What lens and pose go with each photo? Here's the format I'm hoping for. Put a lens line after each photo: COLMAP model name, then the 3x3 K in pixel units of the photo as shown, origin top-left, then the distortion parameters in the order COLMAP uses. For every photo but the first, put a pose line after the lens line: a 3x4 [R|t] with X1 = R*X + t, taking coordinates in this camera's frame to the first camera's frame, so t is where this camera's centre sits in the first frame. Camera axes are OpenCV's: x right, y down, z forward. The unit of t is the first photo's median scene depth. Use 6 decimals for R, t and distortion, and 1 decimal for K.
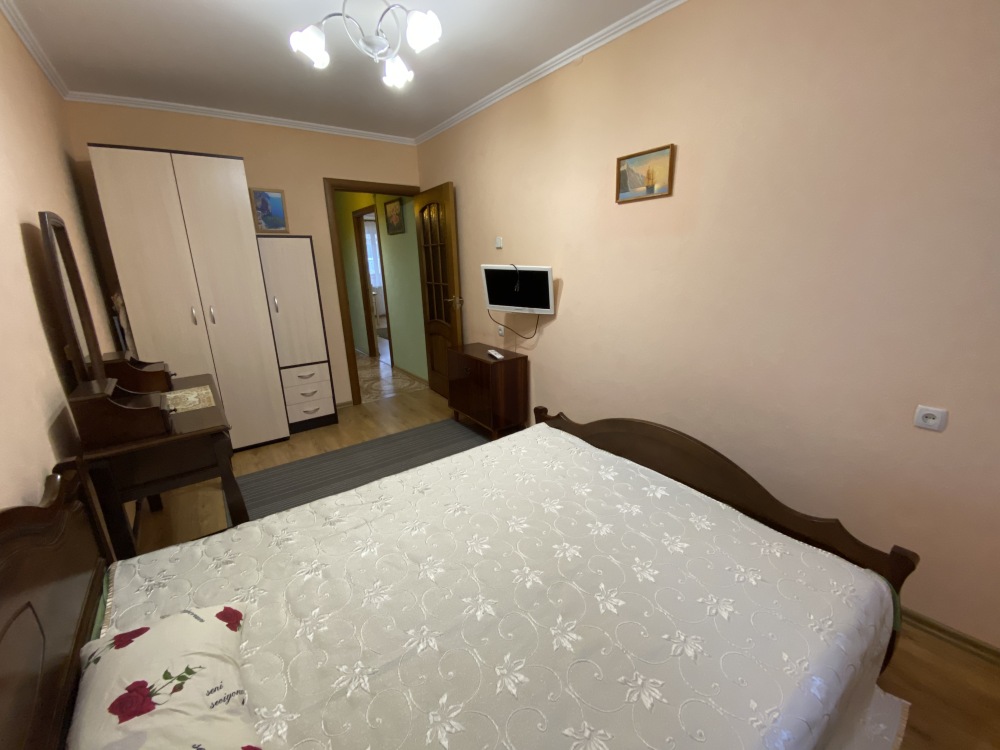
lens RADIAL K [[410.2, 0, 496.4], [0, 410.2, 374.8], [0, 0, 1]] dist [-0.024282, -0.001182]
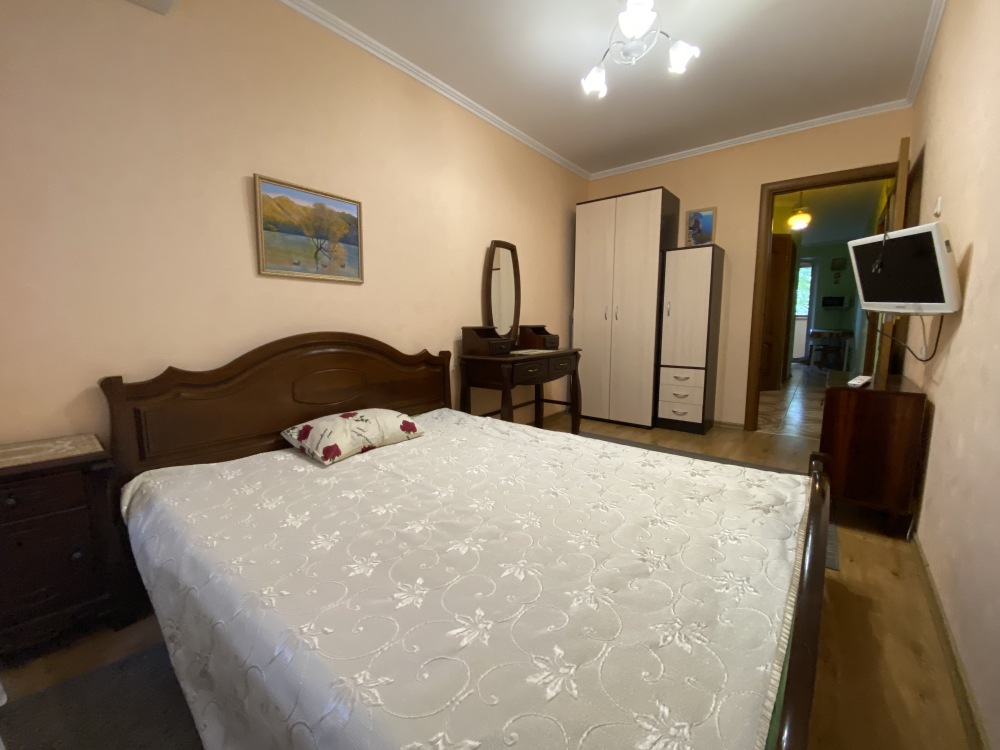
lens RADIAL K [[410.2, 0, 496.5], [0, 410.2, 377.5], [0, 0, 1]] dist [-0.024282, -0.001182]
pose [[0.247052, 0.145865, -0.957961, 0.431503], [-0.255143, 0.963512, 0.080911, 0.039079], [0.934809, 0.224427, 0.275254, 0.275670]]
